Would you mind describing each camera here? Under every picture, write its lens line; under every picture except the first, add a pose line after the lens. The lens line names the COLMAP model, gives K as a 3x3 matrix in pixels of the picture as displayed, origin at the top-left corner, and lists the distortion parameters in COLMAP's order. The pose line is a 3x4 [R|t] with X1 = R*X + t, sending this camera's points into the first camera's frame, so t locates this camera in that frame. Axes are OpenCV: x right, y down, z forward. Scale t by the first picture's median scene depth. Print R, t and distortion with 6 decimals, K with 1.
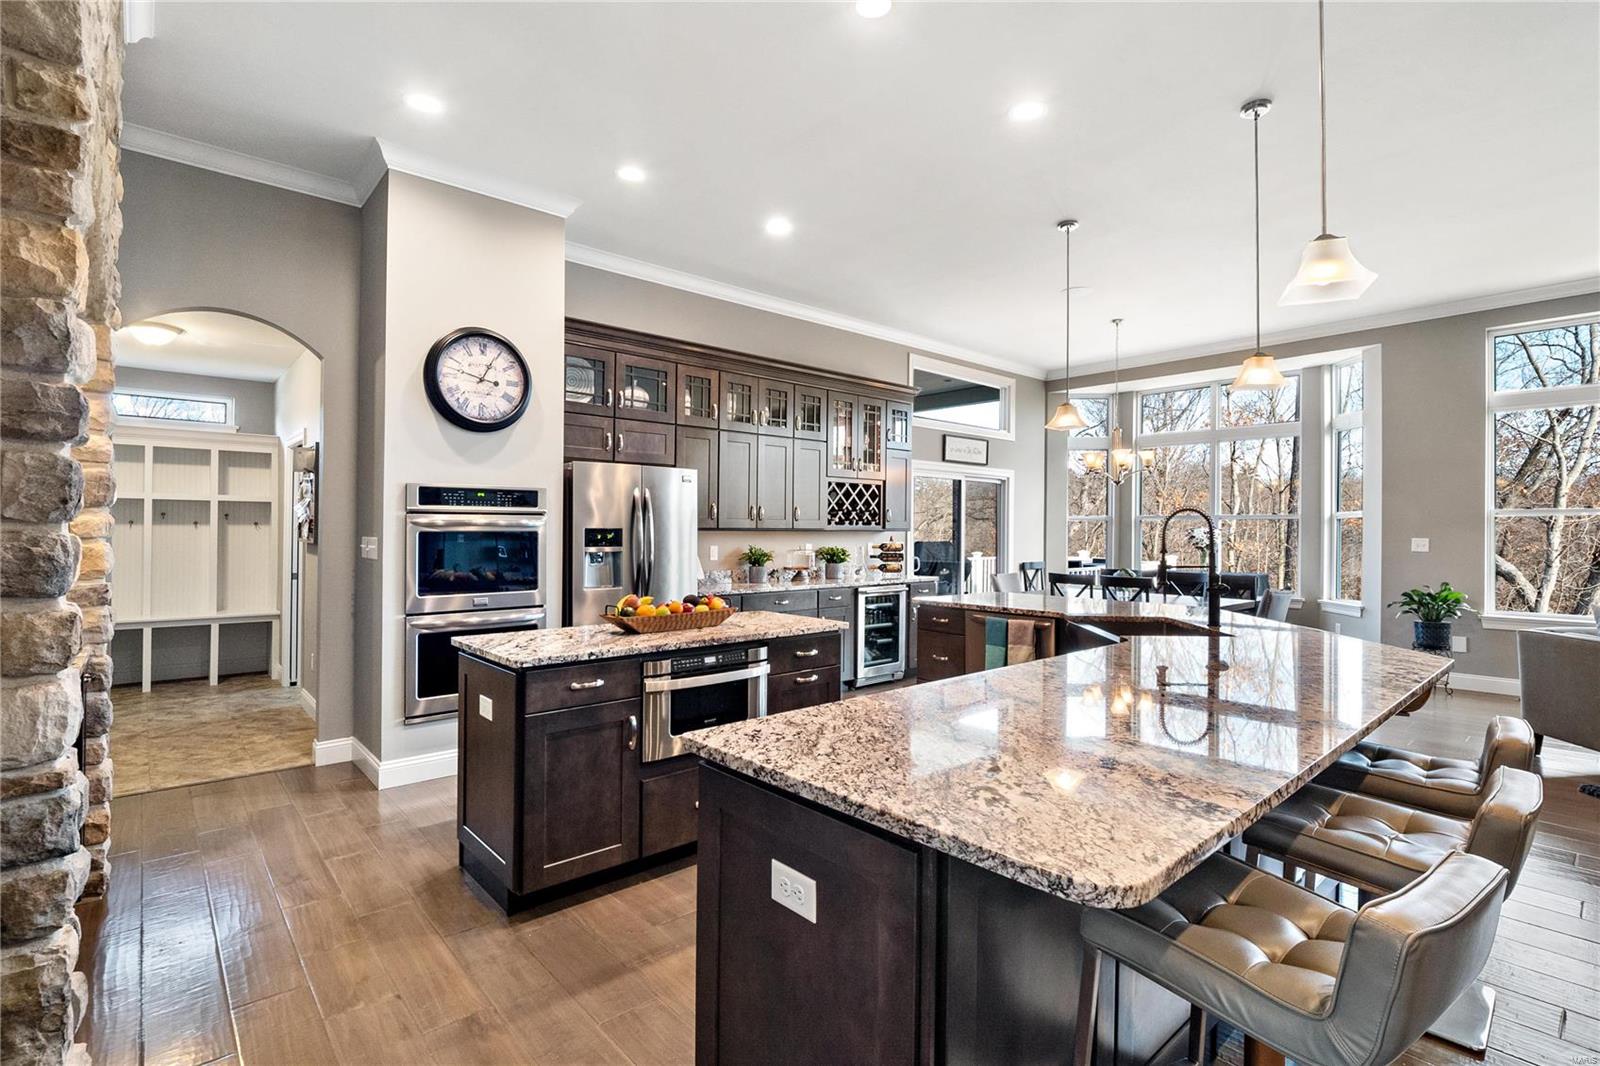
lens RADIAL K [[759.8, 0, 784.7], [0, 759.8, 527.0], [0, 0, 1]] dist [-0.019165, -0.001278]
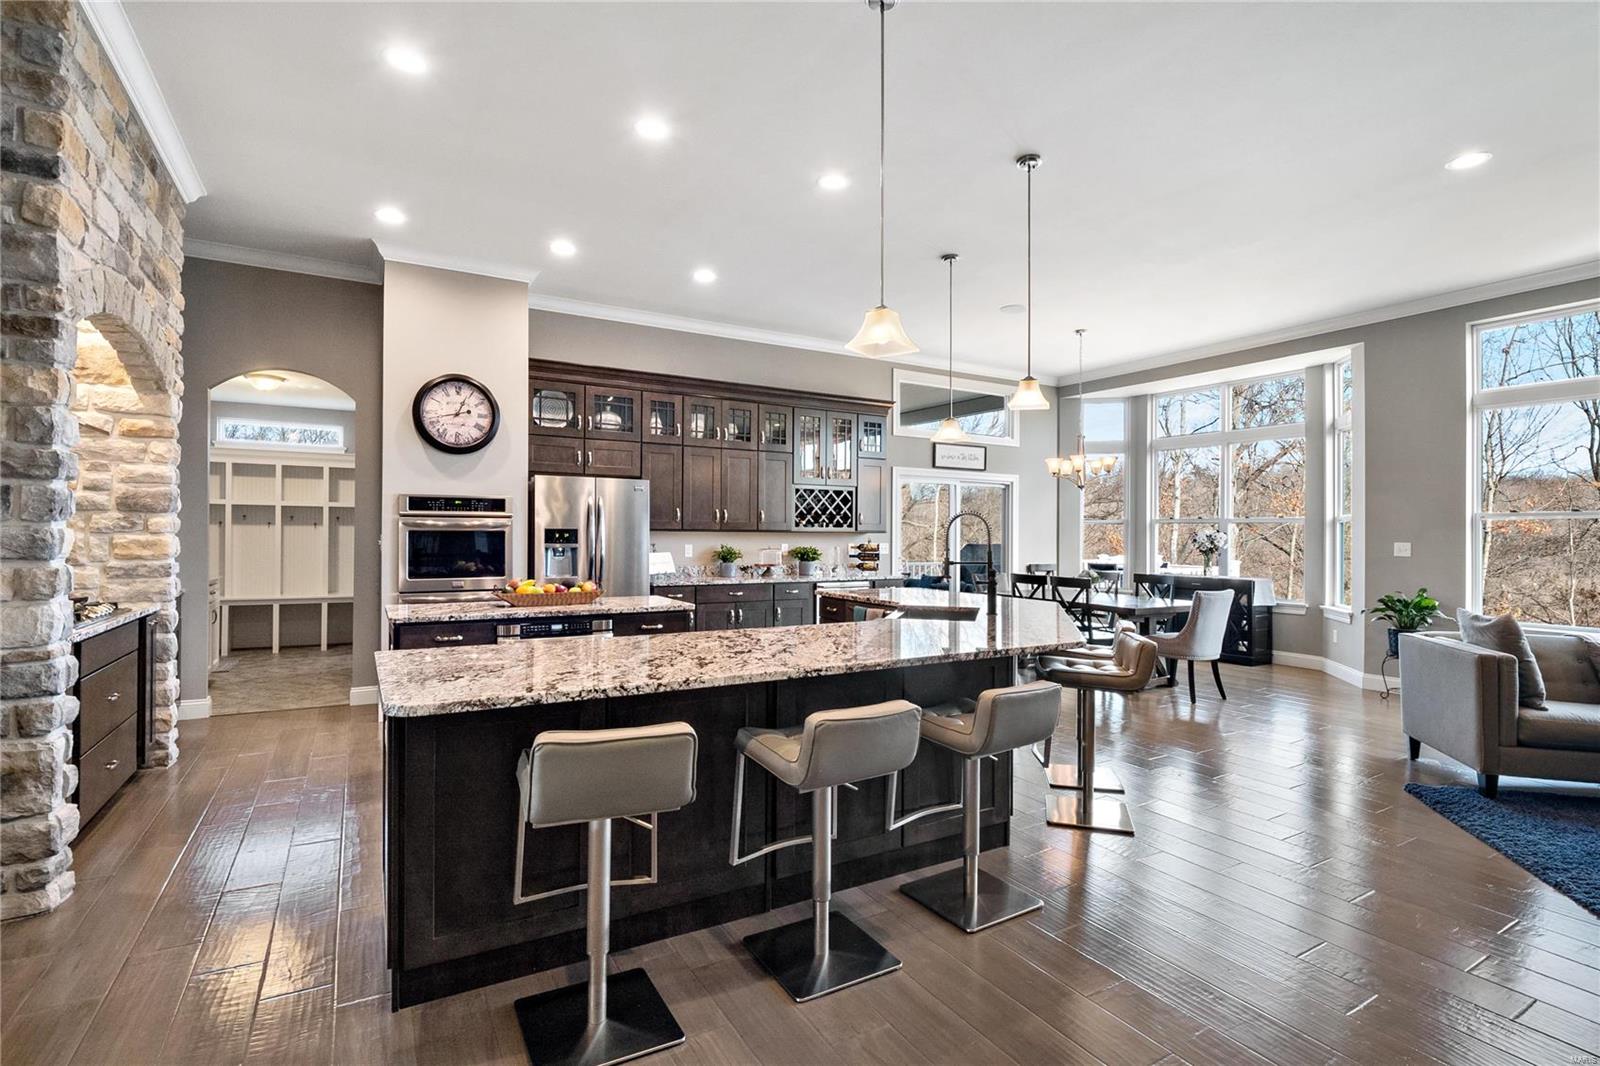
lens RADIAL K [[764.0, 0, 788.1], [0, 764.0, 526.7], [0, 0, 1]] dist [-0.020249, -0.000997]
pose [[0.980426, 0.002805, -0.196869, 0.275801], [-0.003738, 0.999983, -0.004371, 0.001866], [0.196853, 0.005021, 0.980420, -0.112220]]
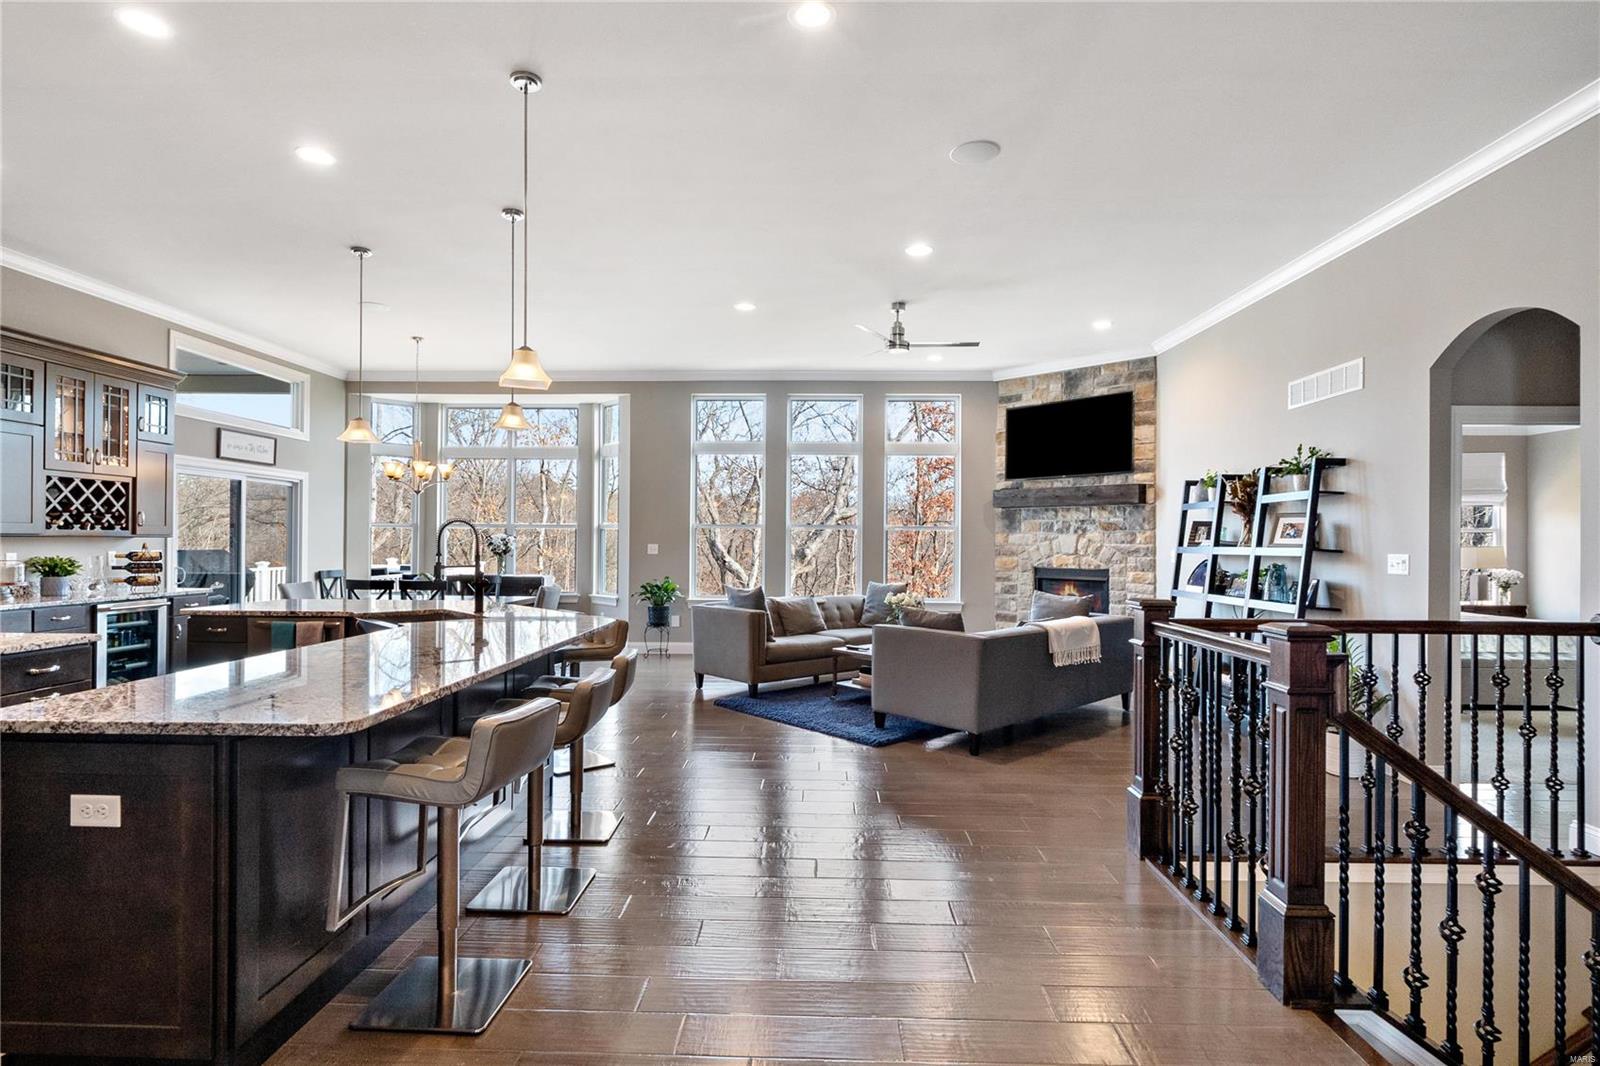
lens RADIAL K [[812.4, 0, 825.0], [0, 812.4, 546.0], [0, 0, 1]] dist [-0.013162, 0.000880]
pose [[0.655469, -0.003569, 0.755214, -0.046361], [-0.007807, 0.999903, 0.011501, -0.000987], [-0.755182, -0.013434, 0.655377, -0.189742]]
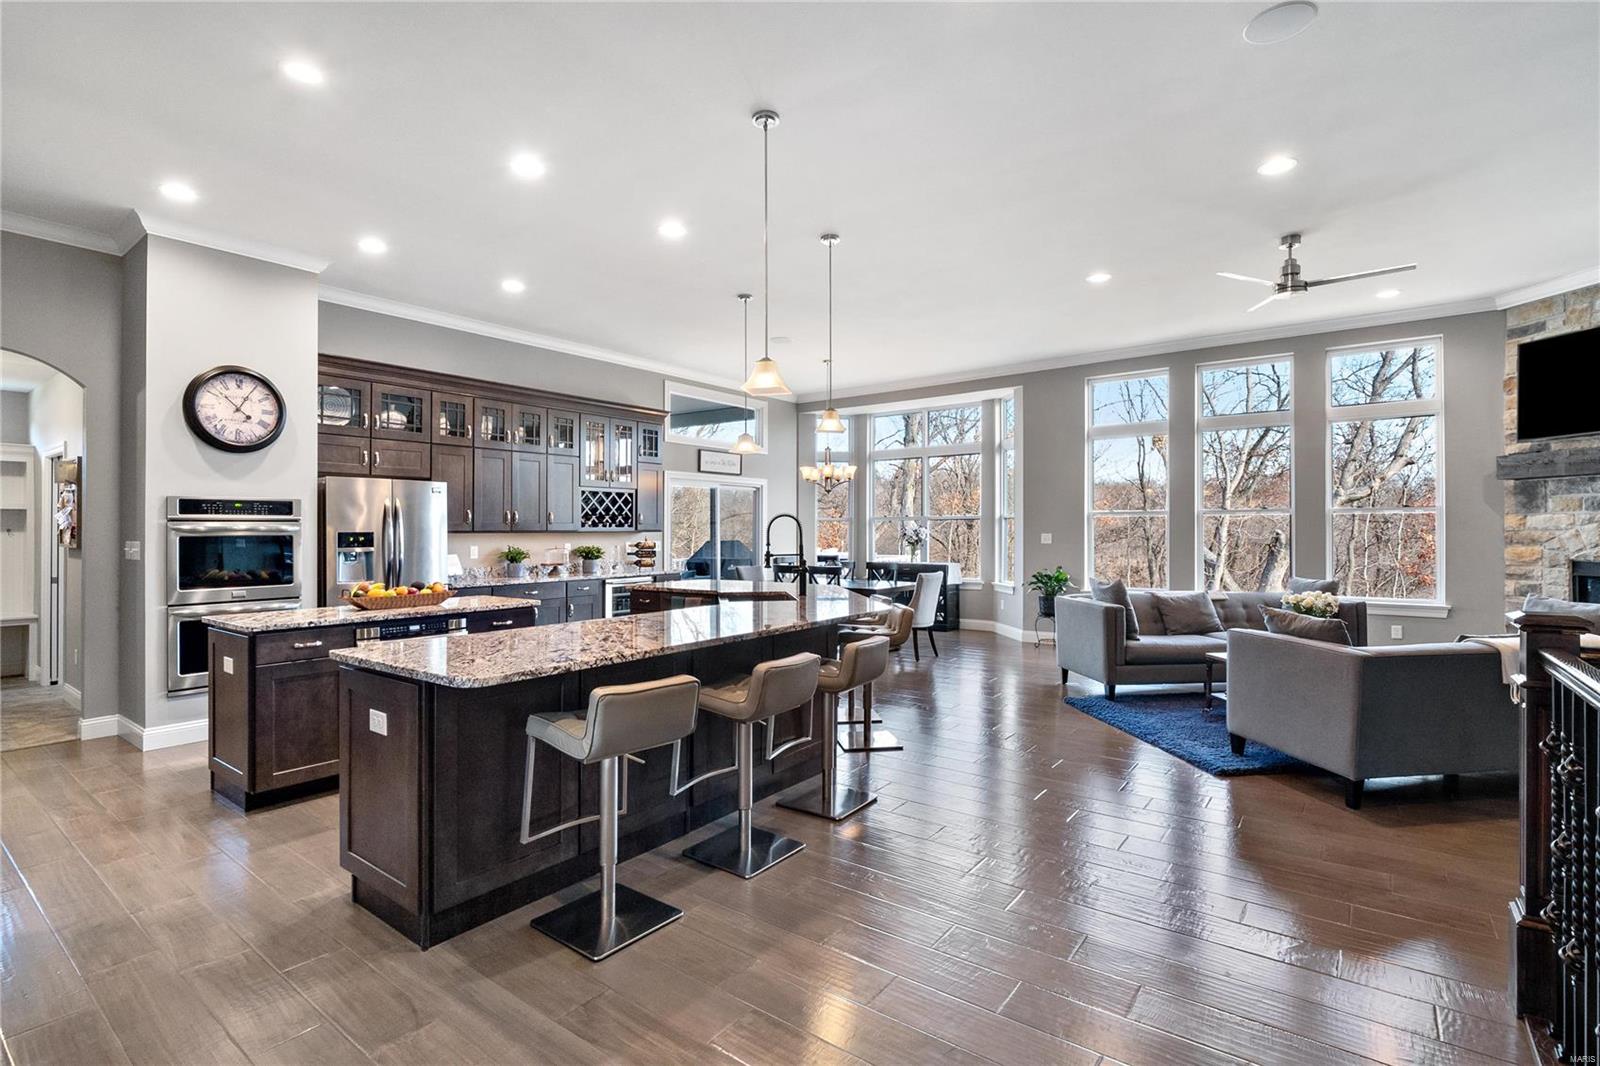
lens RADIAL K [[764.8, 0, 808.1], [0, 764.8, 531.6], [0, 0, 1]] dist [-0.020759, -0.000262]
pose [[0.975823, -0.009553, 0.218354, 0.144843], [0.008422, 0.999946, 0.006110, -0.000244], [-0.218400, -0.004123, 0.975851, -0.242523]]
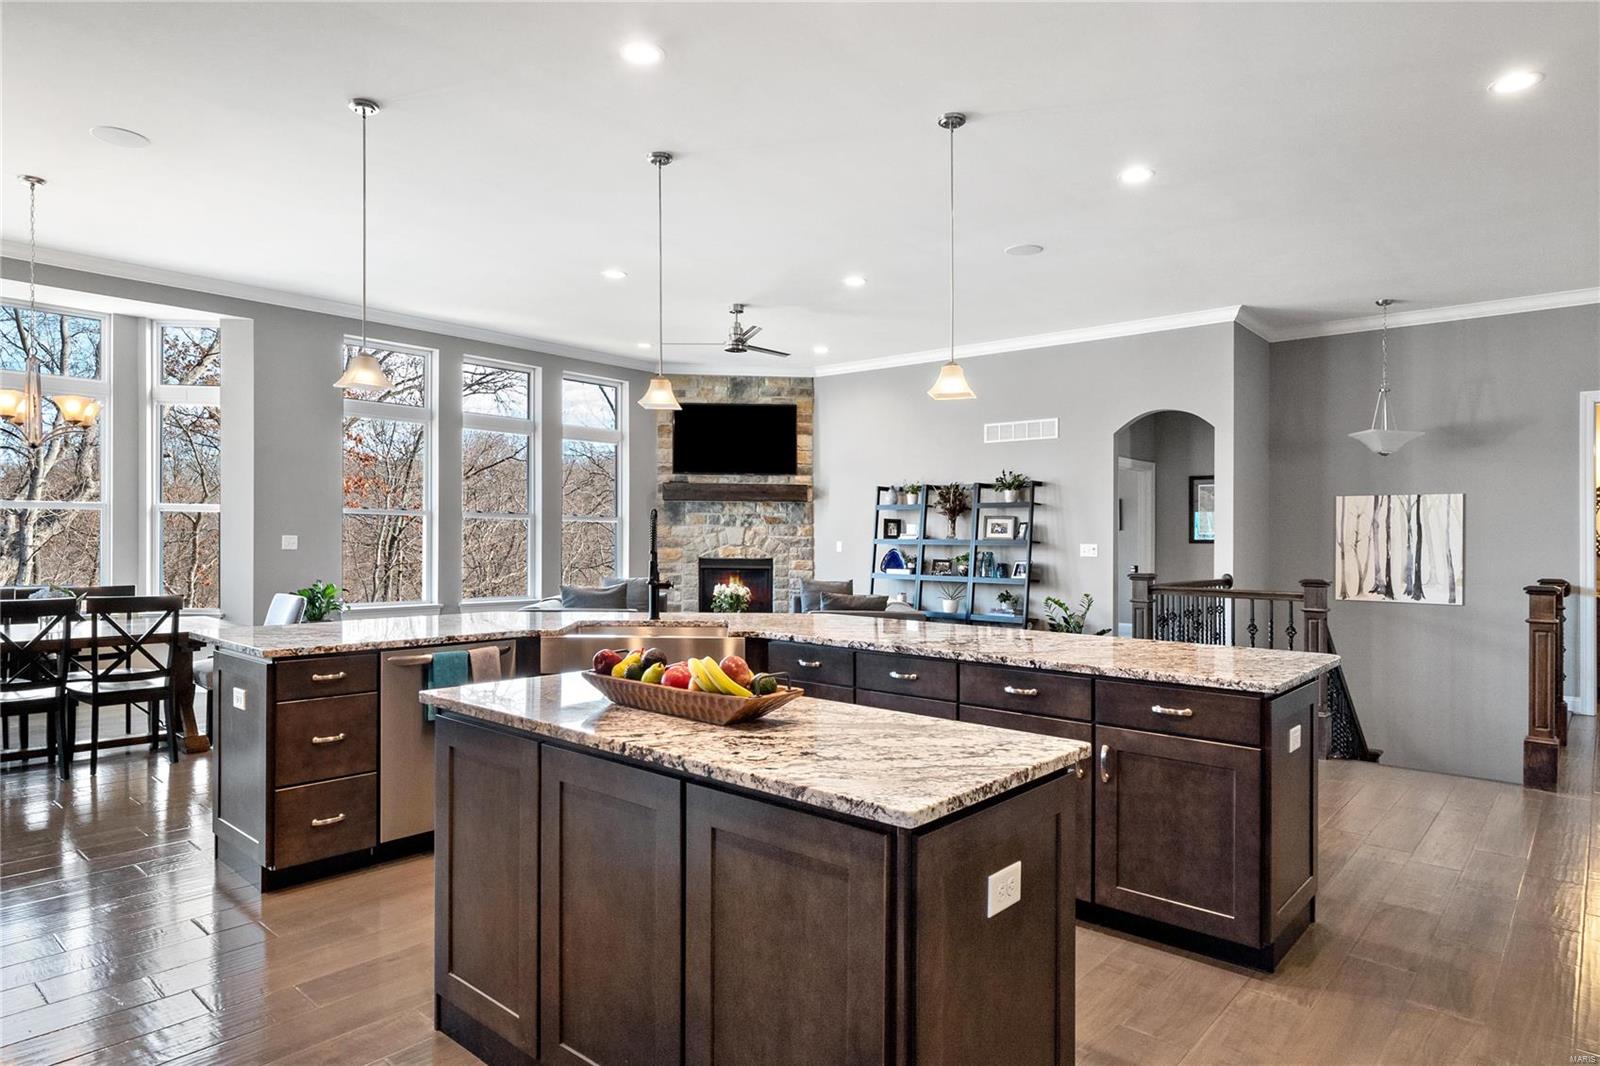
lens RADIAL K [[893.6, 0, 824.2], [0, 893.6, 541.1], [0, 0, 1]] dist [0.001110, -0.000062]
pose [[-0.162250, -0.009259, 0.986706, -0.413696], [-0.016474, 0.999842, 0.006673, 0.004241], [-0.986612, -0.015172, -0.162376, 0.552991]]
